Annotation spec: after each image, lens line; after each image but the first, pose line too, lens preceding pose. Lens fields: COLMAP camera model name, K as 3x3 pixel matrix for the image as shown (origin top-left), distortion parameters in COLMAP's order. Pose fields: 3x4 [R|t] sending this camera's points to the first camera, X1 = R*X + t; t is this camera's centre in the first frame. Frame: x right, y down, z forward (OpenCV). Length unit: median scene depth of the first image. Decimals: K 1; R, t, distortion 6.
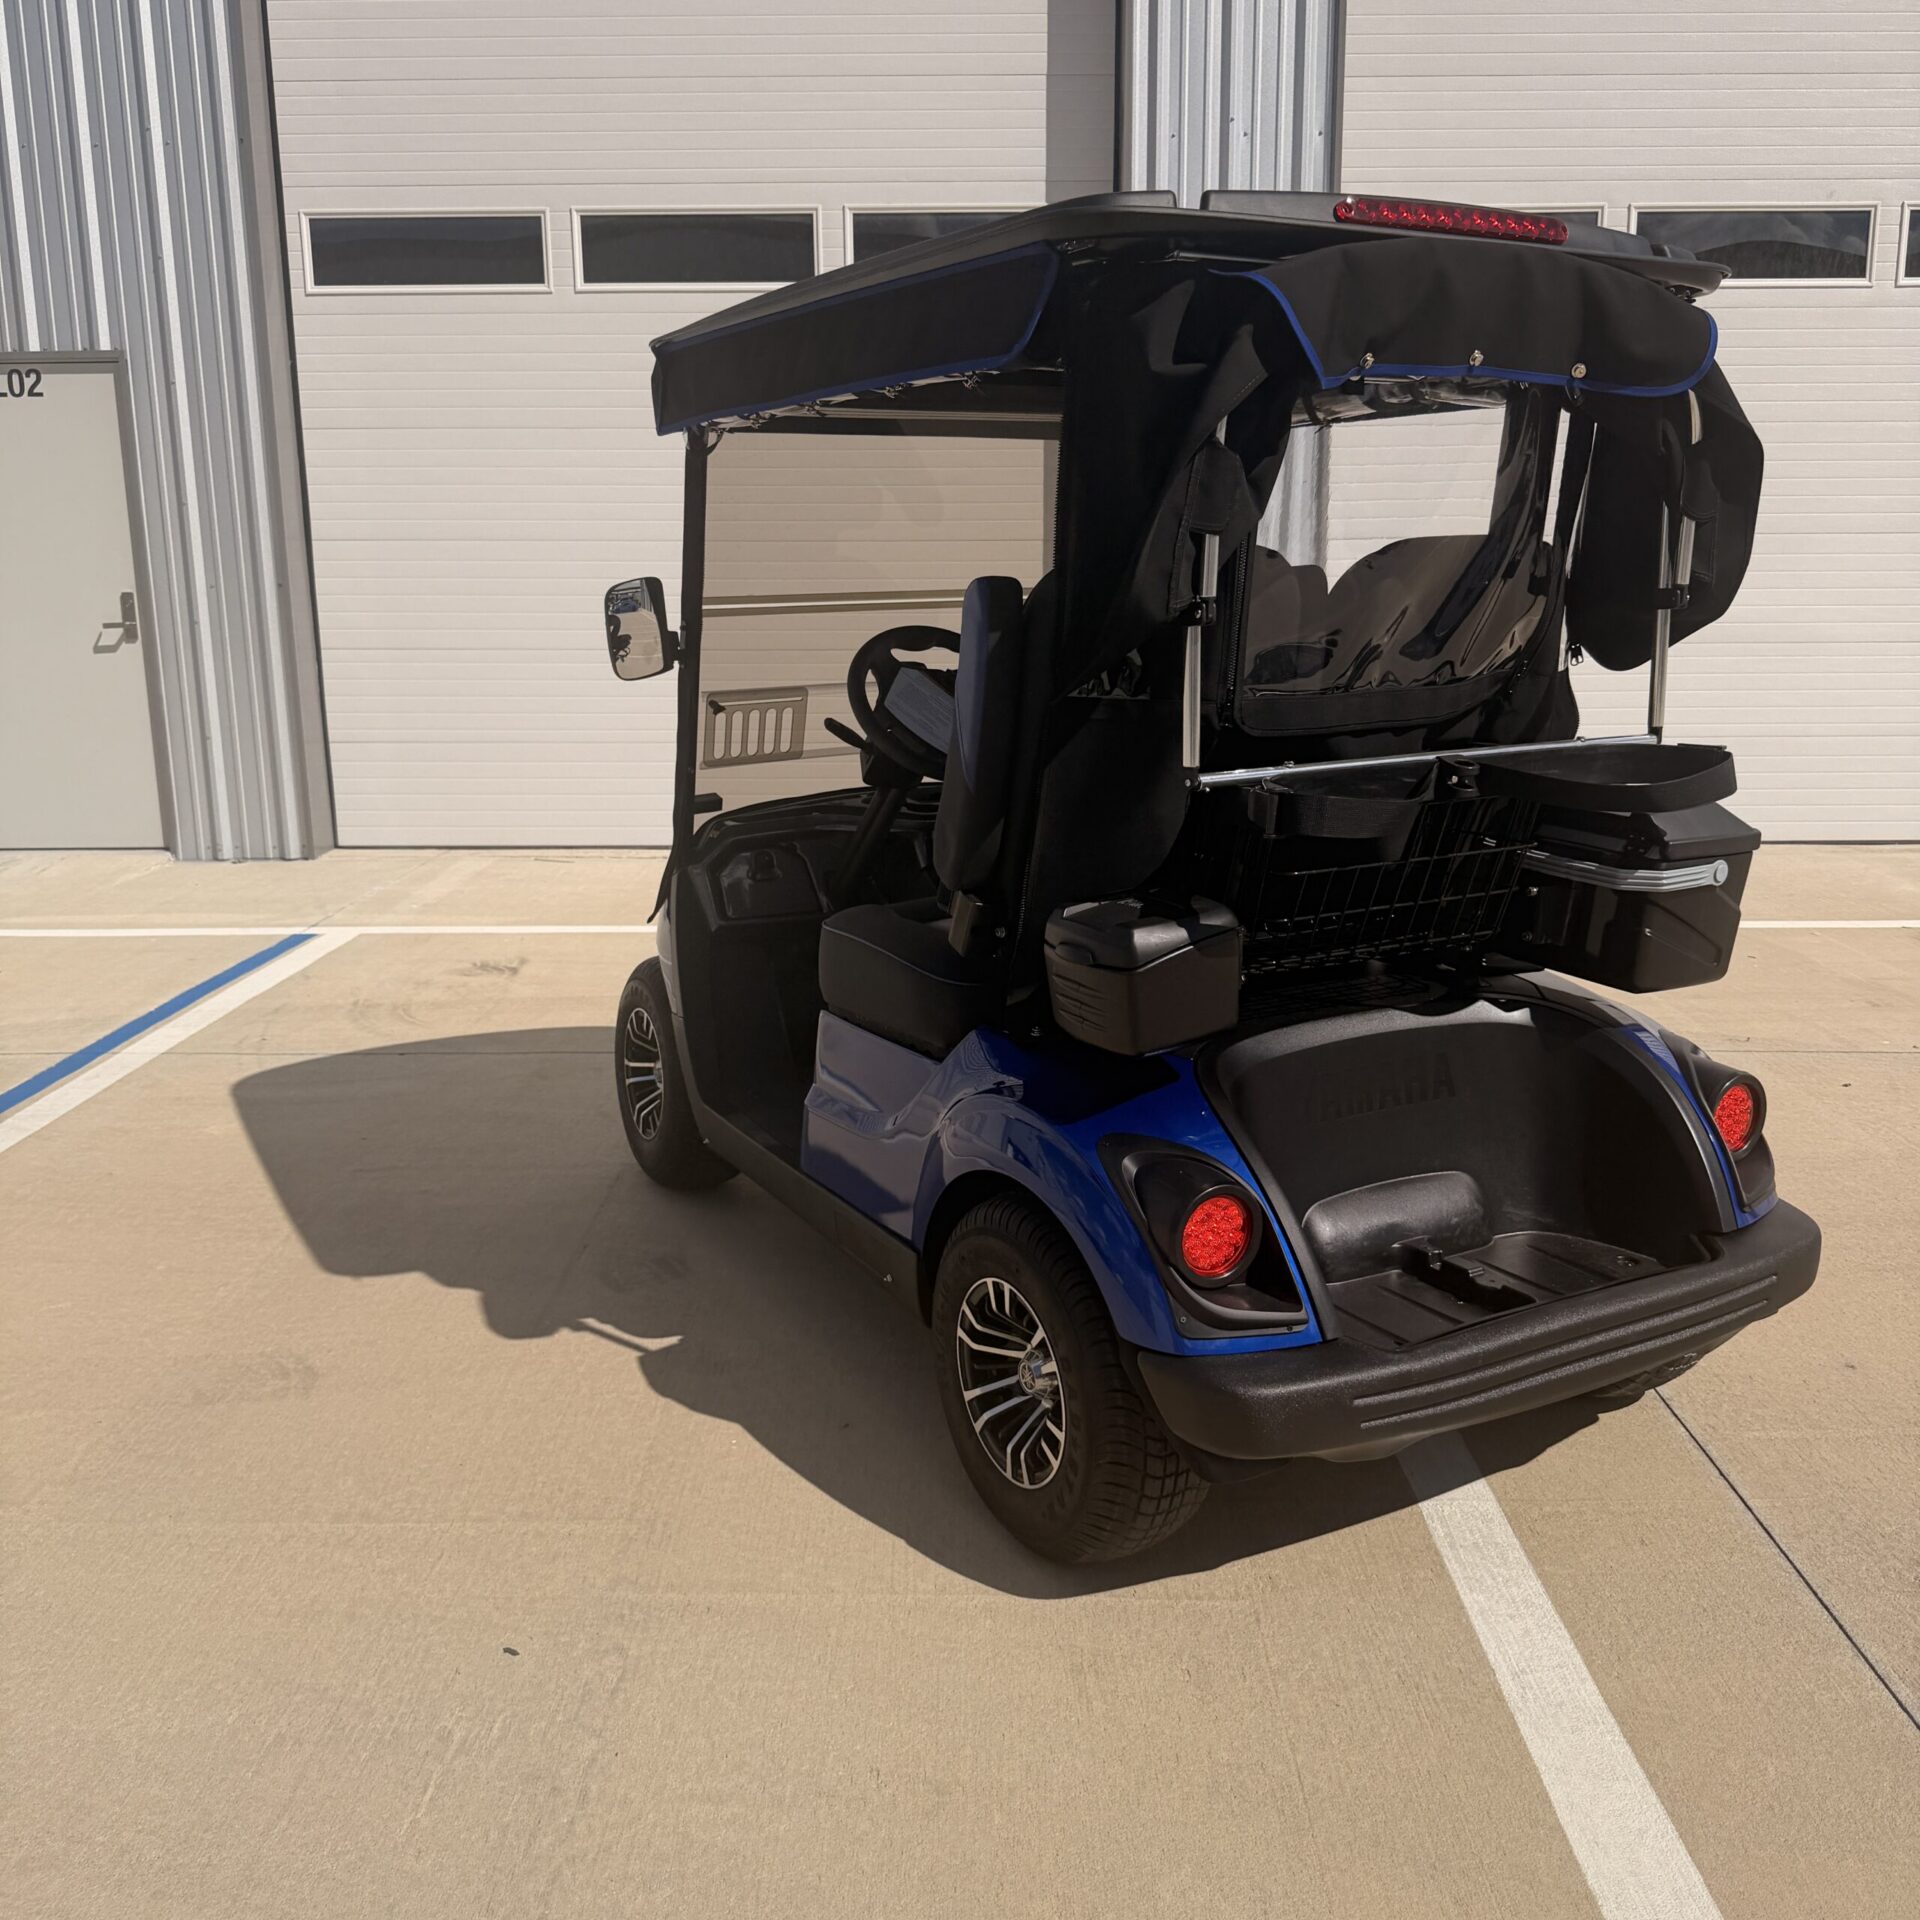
lens RADIAL K [[1841.9, 0, 960.0], [0, 1841.9, 960.0], [0, 0, 1]] dist [0.097491, -0.227910]
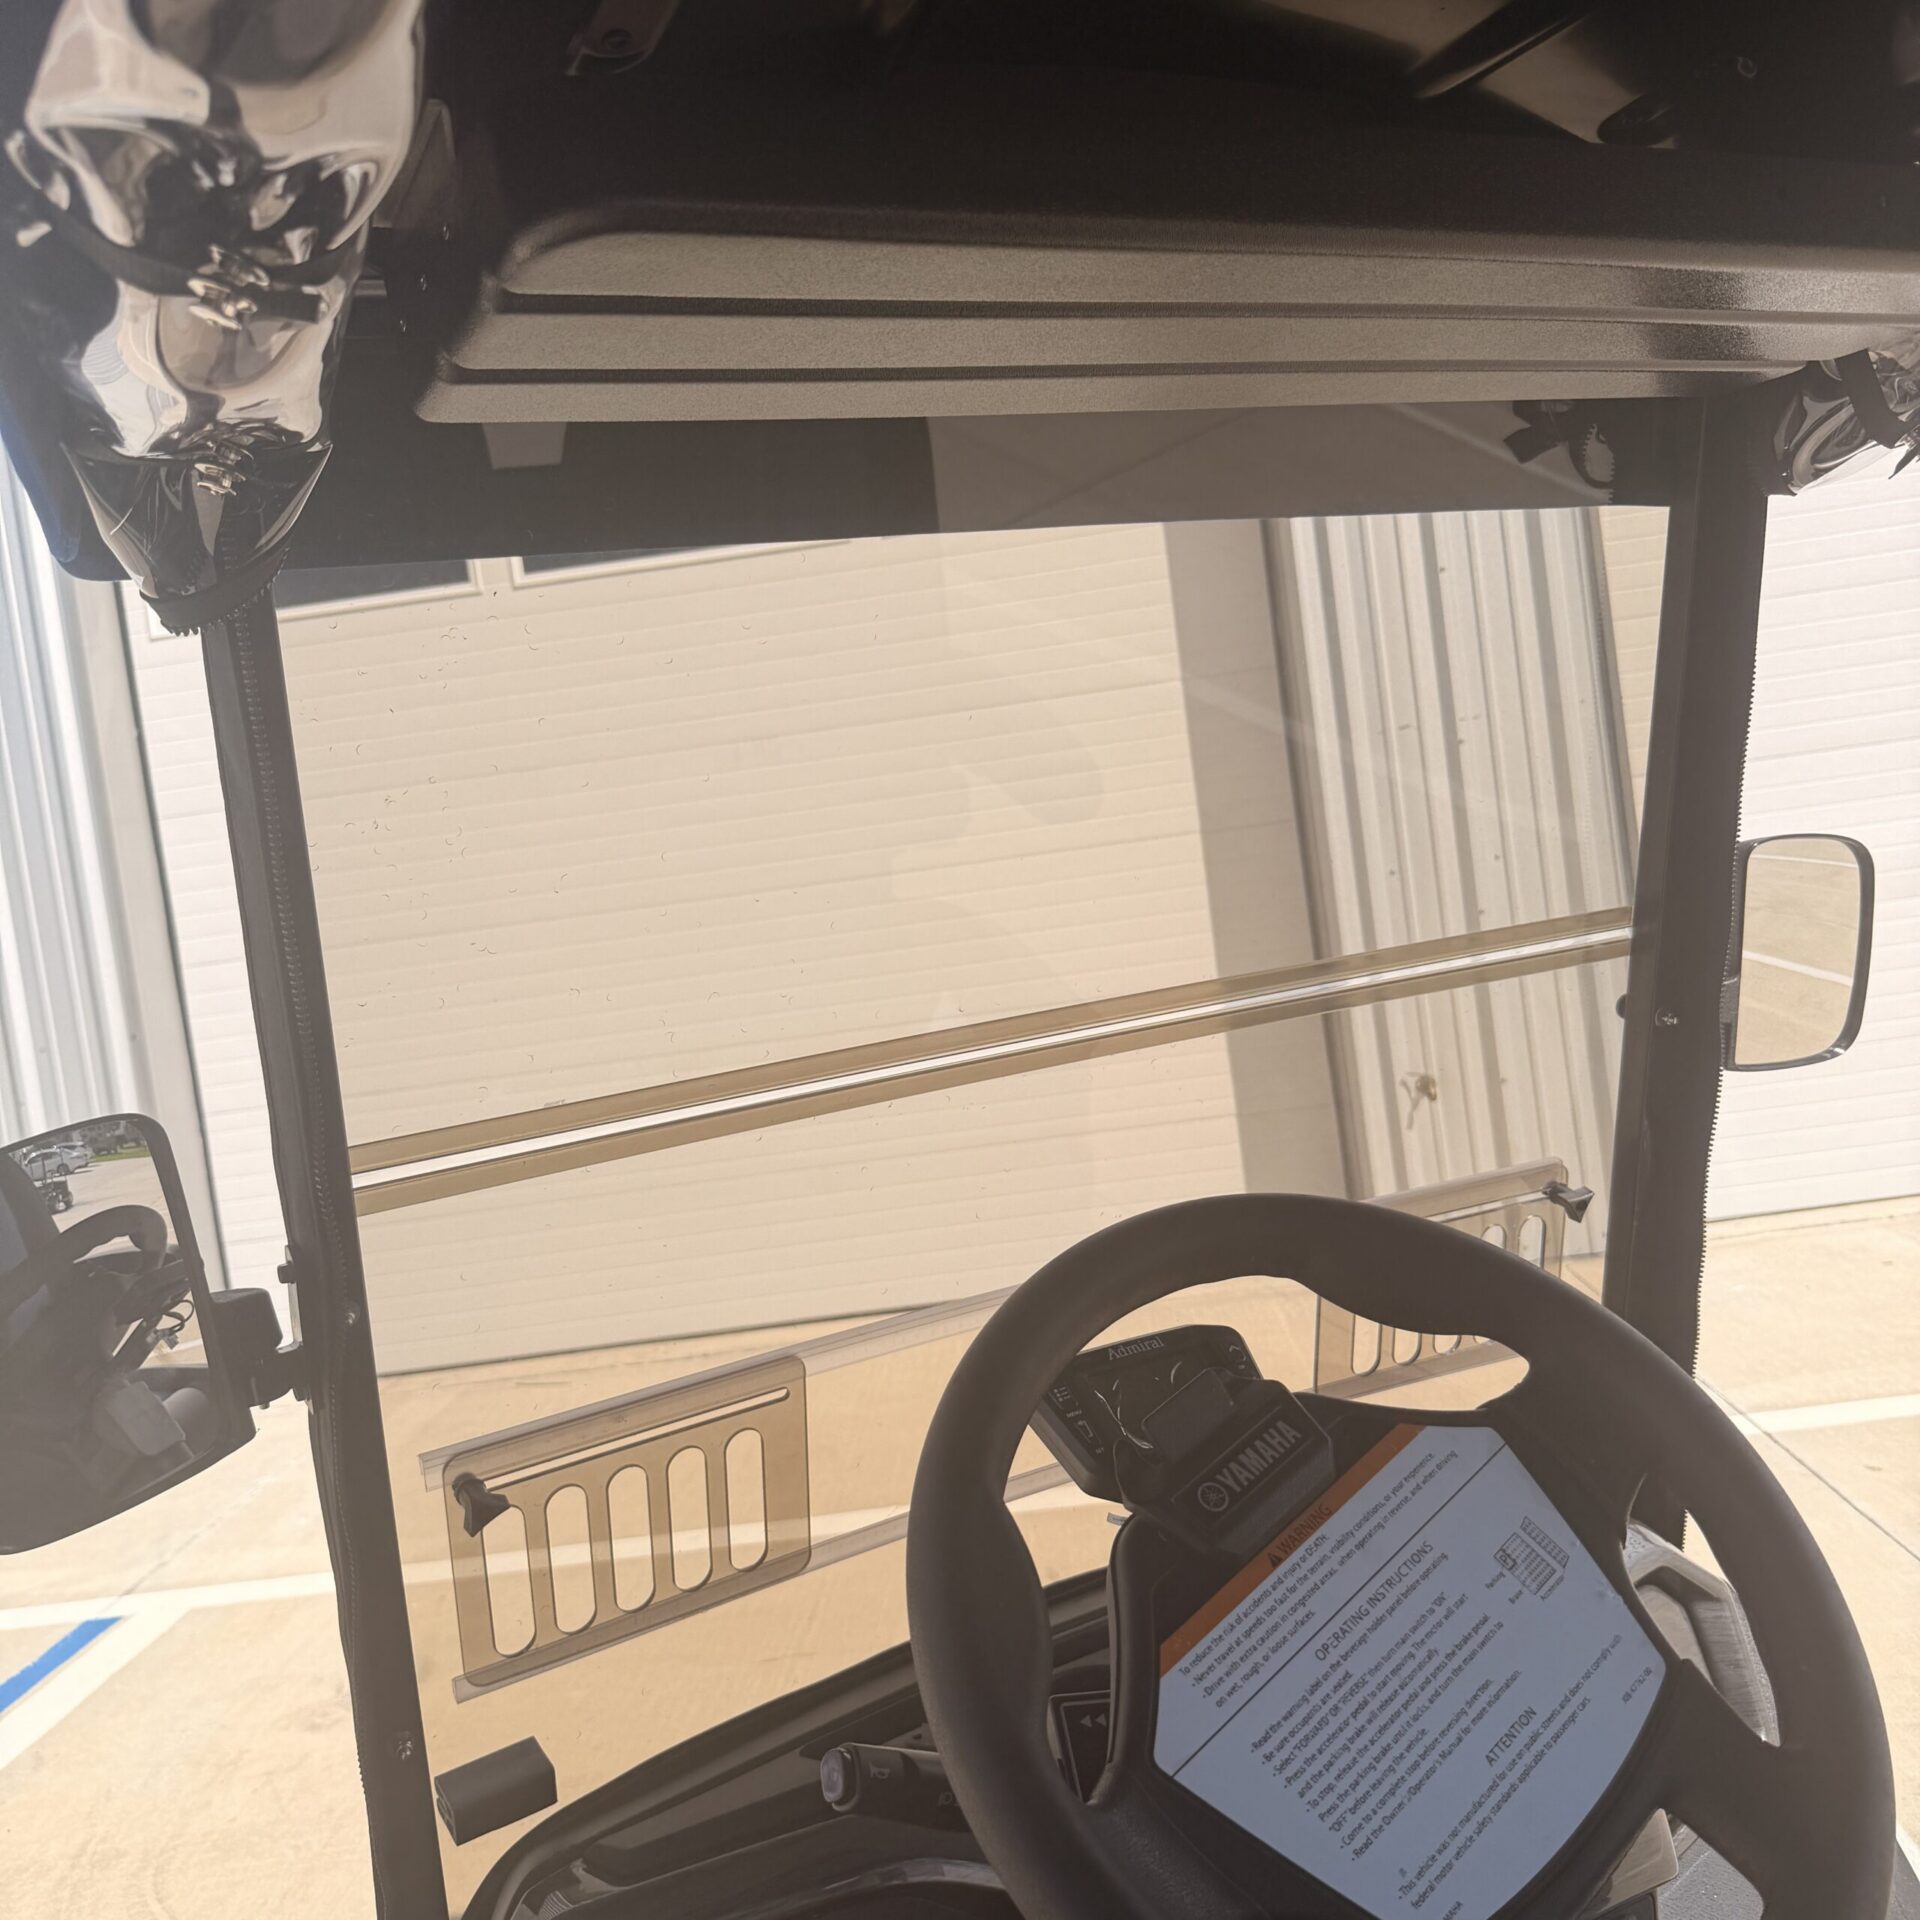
lens RADIAL K [[1841.9, 0, 960.0], [0, 1841.9, 960.0], [0, 0, 1]] dist [0.097491, -0.227910]
pose [[0.991038, -0.122728, -0.052745, -0.032477], [0.111992, 0.978581, -0.172736, -0.155612], [0.072814, 0.165281, 0.983555, 0.692438]]
